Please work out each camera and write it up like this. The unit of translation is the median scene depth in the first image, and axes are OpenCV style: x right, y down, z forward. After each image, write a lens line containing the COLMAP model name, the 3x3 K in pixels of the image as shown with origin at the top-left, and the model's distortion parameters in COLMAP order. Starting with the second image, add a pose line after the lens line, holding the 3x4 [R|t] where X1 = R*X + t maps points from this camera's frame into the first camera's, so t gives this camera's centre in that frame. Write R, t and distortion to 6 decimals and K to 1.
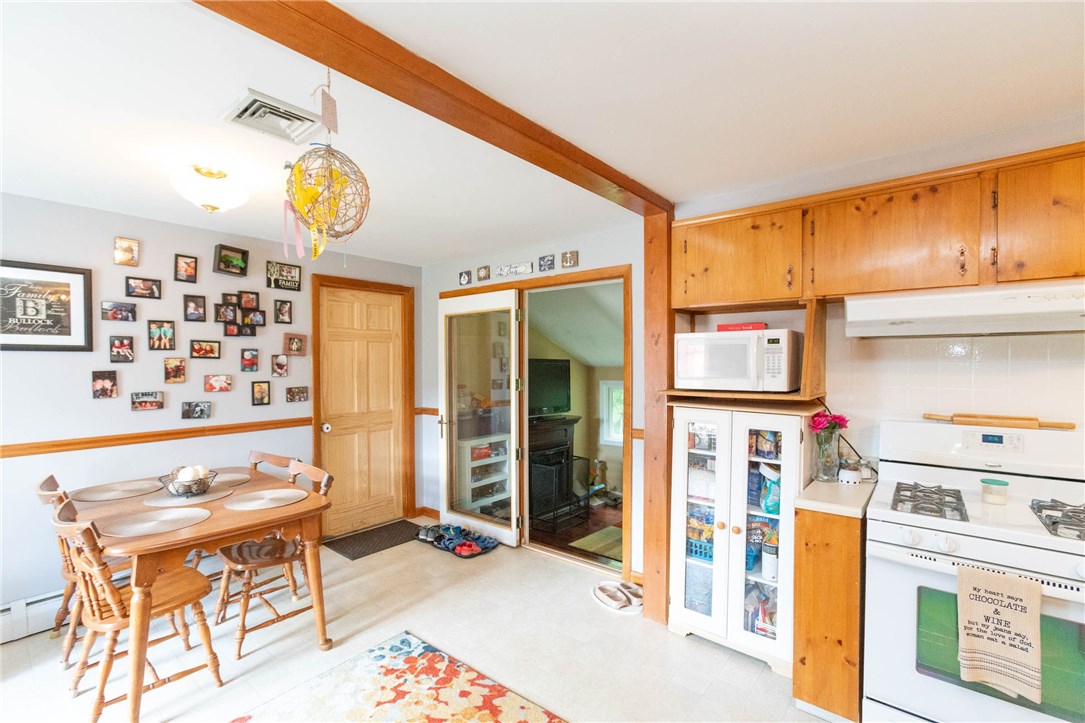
lens RADIAL K [[497.8, 0, 538.6], [0, 497.8, 367.0], [0, 0, 1]] dist [0.000855, 0.000541]
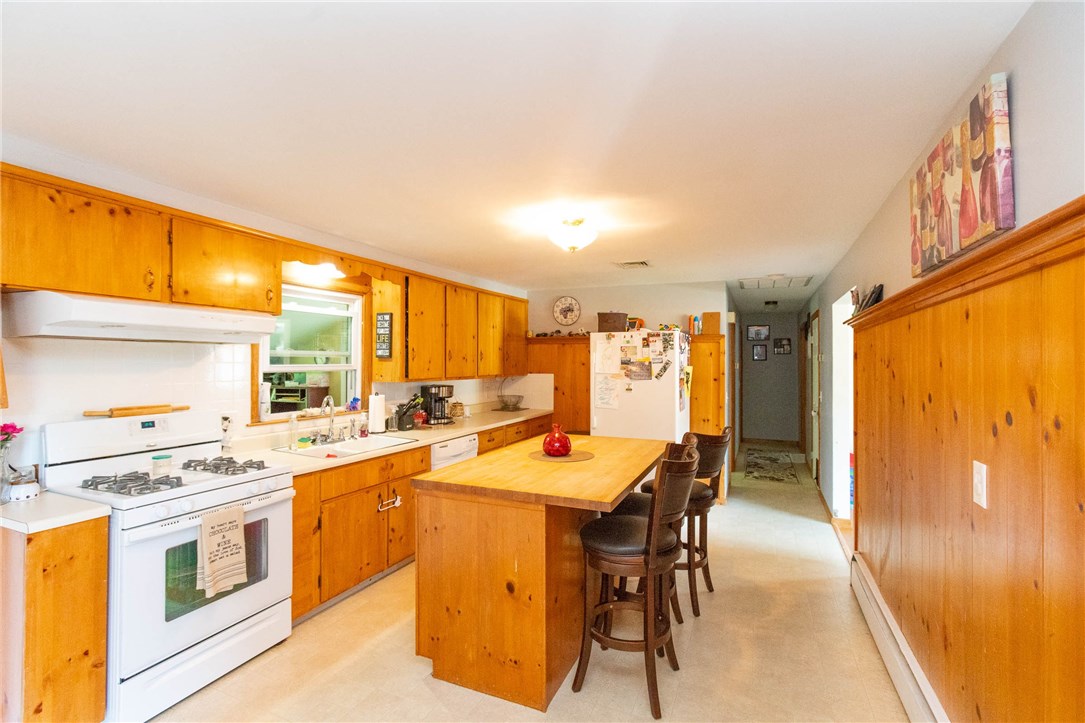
lens RADIAL K [[497.8, 0, 539.6], [0, 497.8, 360.9], [0, 0, 1]] dist [0.000855, 0.000541]
pose [[-0.296334, 0.006630, 0.955061, -0.585005], [0.008459, 0.999955, -0.004317, -0.001180], [-0.955047, 0.006800, -0.296377, 0.447920]]
